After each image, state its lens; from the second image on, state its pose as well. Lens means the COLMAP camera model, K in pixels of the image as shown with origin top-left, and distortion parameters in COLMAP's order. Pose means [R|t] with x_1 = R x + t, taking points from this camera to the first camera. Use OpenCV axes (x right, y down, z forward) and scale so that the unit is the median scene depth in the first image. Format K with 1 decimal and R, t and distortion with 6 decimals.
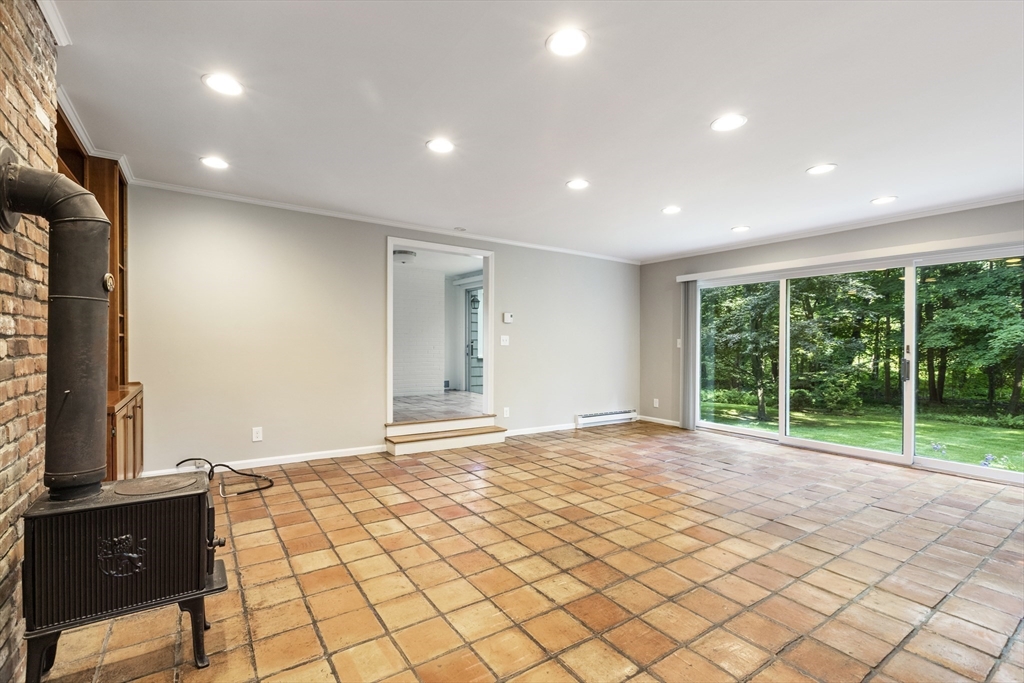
lens RADIAL K [[461.9, 0, 511.7], [0, 461.9, 344.8], [0, 0, 1]] dist [0.000433, 0.000555]
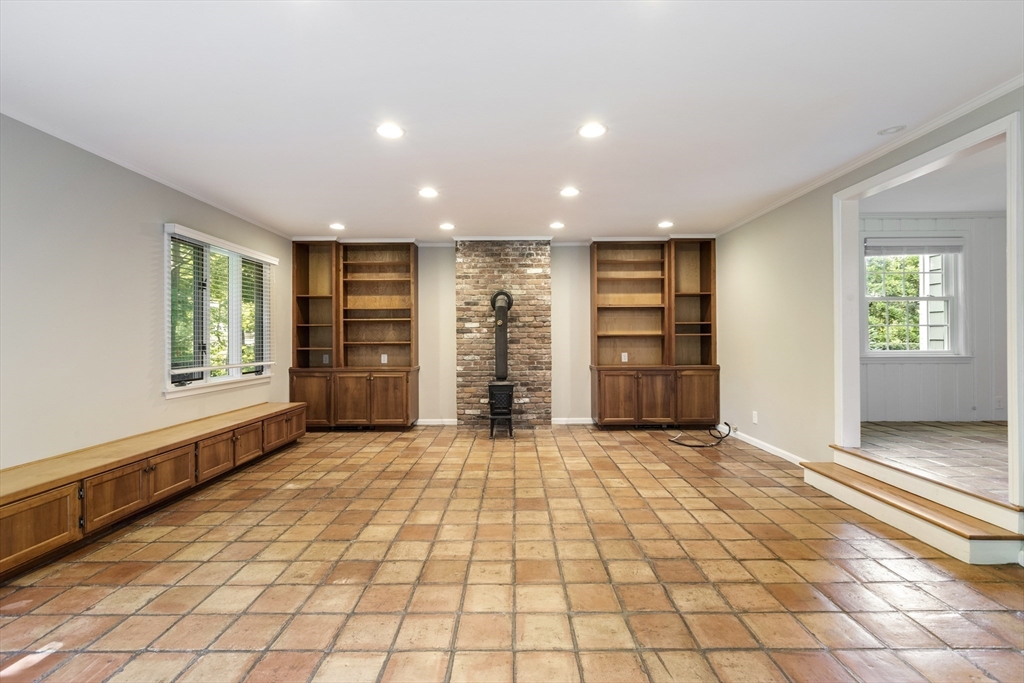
lens RADIAL K [[461.9, 0, 512.4], [0, 461.9, 339.8], [0, 0, 1]] dist [0.000433, 0.000555]
pose [[-0.562266, -0.000709, -0.826956, 0.974081], [0.001342, 0.999998, -0.001770, 0.000663], [0.826955, -0.002105, -0.562264, 1.491432]]
